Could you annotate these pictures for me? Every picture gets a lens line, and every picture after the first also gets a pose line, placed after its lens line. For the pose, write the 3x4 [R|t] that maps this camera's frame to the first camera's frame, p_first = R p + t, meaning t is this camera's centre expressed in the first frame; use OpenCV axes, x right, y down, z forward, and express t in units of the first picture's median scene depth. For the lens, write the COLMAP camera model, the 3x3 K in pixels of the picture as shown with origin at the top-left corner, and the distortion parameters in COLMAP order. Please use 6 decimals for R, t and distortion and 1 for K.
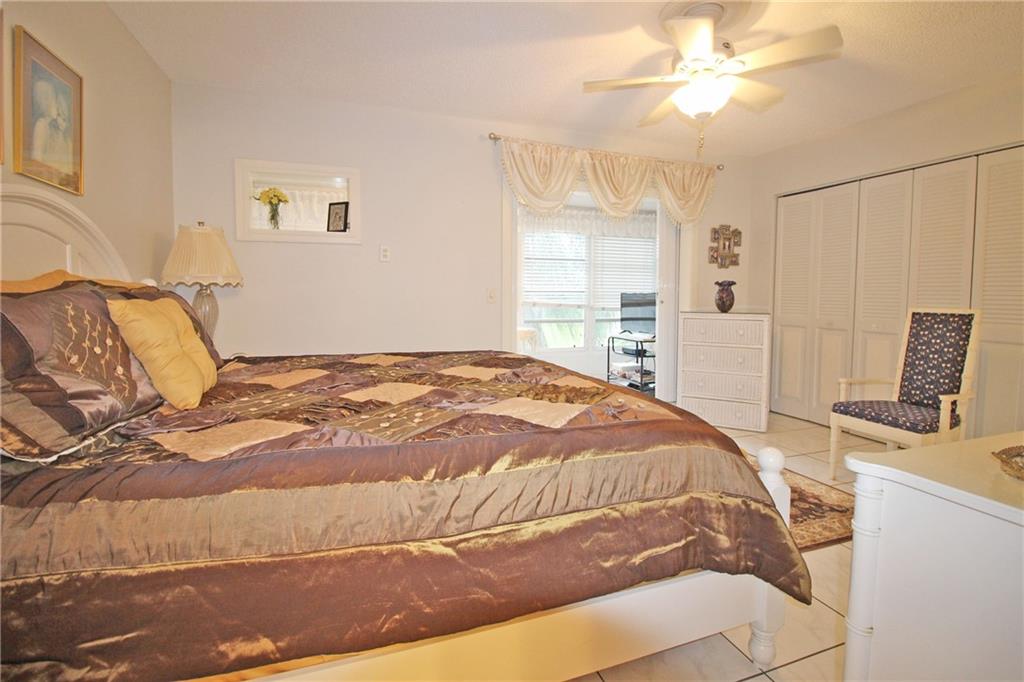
lens RADIAL K [[471.6, 0, 517.8], [0, 471.6, 333.5], [0, 0, 1]] dist [-0.002716, -0.009747]
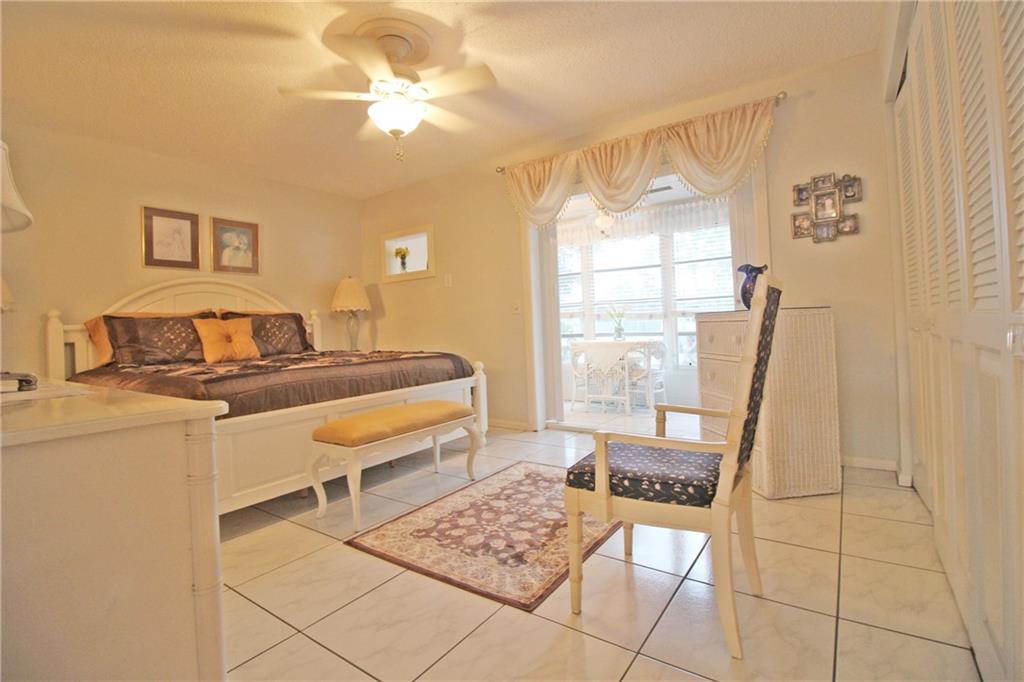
lens RADIAL K [[471.6, 0, 512.0], [0, 471.6, 322.8], [0, 0, 1]] dist [-0.002716, -0.009747]
pose [[0.574748, -0.032093, -0.817701, 0.714369], [-0.026460, 0.997979, -0.057767, 0.015980], [0.817903, 0.054838, 0.572737, 0.310521]]
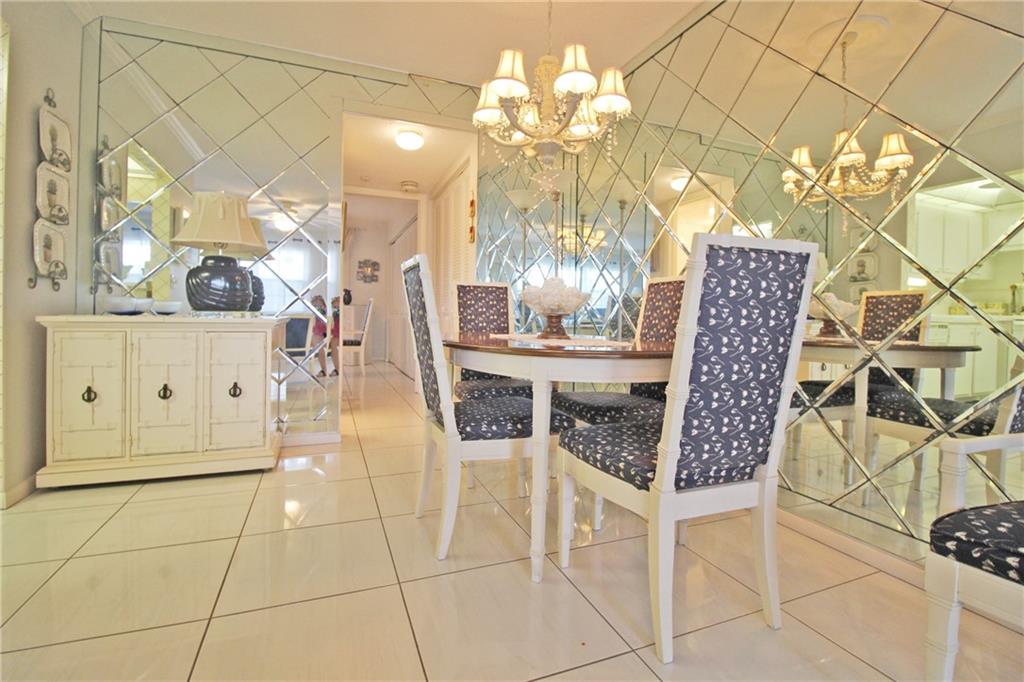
lens RADIAL K [[471.6, 0, 517.5], [0, 471.6, 320.7], [0, 0, 1]] dist [-0.002716, -0.009747]
pose [[0.999083, 0.008721, 0.041920, 0.942783], [-0.005700, 0.997412, -0.071666, 0.129067], [-0.042437, 0.071361, 0.996547, -0.799608]]
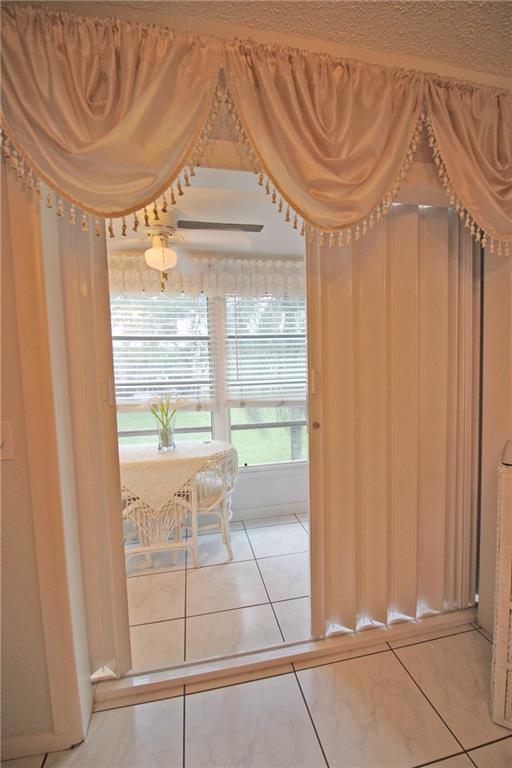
lens RADIAL K [[353.7, 0, 265.0], [0, 353.7, 387.0], [0, 0, 1]] dist [-0.002716, -0.009747]
pose [[0.992687, -0.023121, -0.118485, 0.168082], [0.021853, 0.999689, -0.011989, -0.099622], [0.118726, 0.009312, 0.992883, 0.630951]]
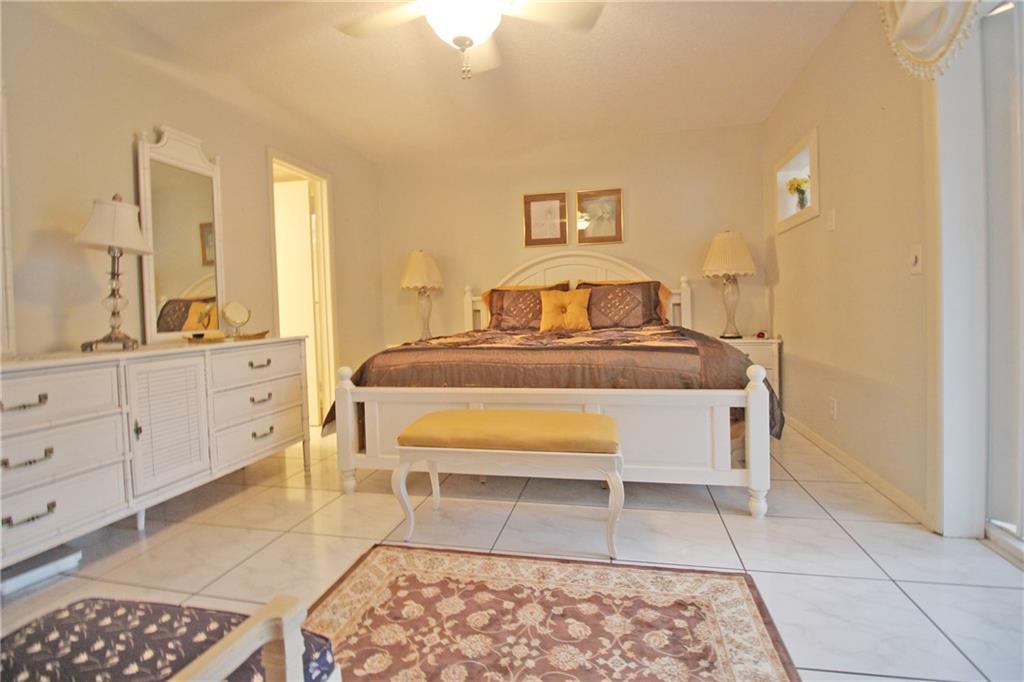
lens RADIAL K [[471.6, 0, 520.3], [0, 471.6, 320.7], [0, 0, 1]] dist [-0.002716, -0.009747]
pose [[-0.523480, 0.033203, -0.851391, 0.517944], [-0.044828, 0.996783, 0.066436, -0.024933], [0.850858, 0.072944, -0.520307, 0.771000]]
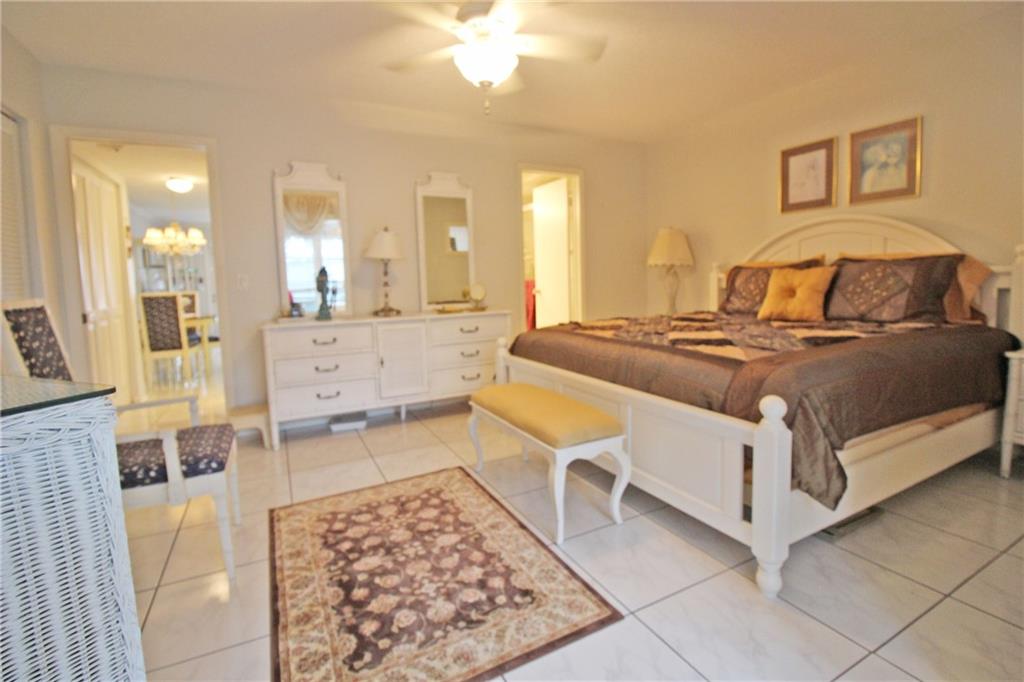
lens RADIAL K [[471.6, 0, 516.2], [0, 471.6, 319.8], [0, 0, 1]] dist [-0.002716, -0.009747]
pose [[-0.989427, 0.034075, -0.140969, 0.240132], [0.010467, 0.986250, 0.164926, -0.072752], [0.144651, 0.161707, -0.976180, 1.020824]]
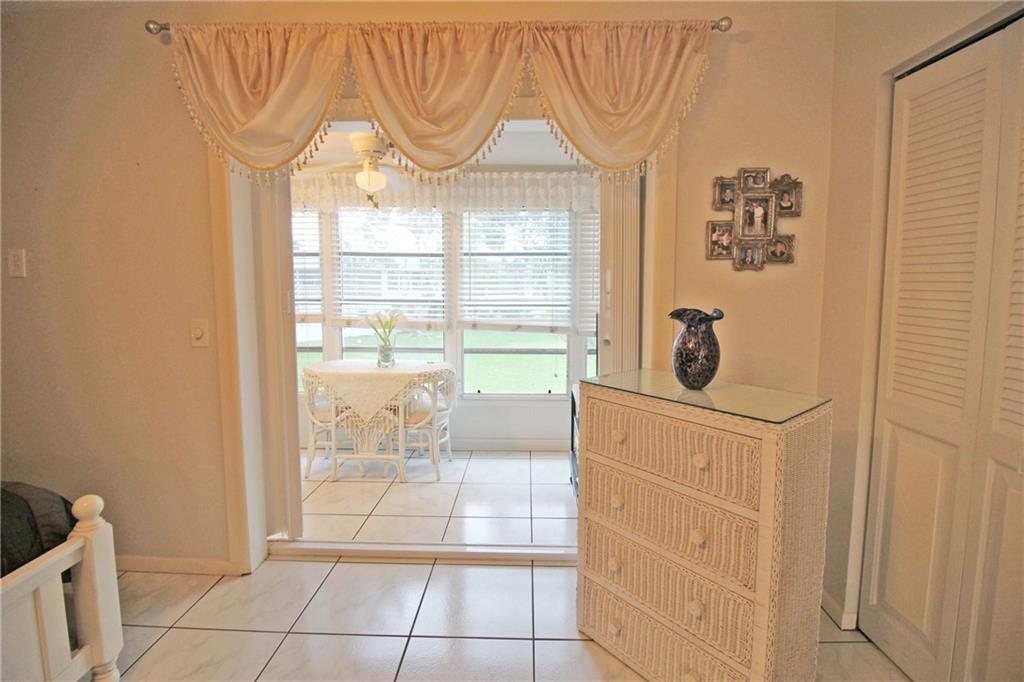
lens RADIAL K [[471.6, 0, 513.2], [0, 471.6, 320.5], [0, 0, 1]] dist [-0.002716, -0.009747]
pose [[0.934609, 0.026347, -0.354699, 0.395028], [-0.027446, 0.999621, 0.001933, -0.090191], [0.354616, 0.007928, 0.934978, 0.537375]]
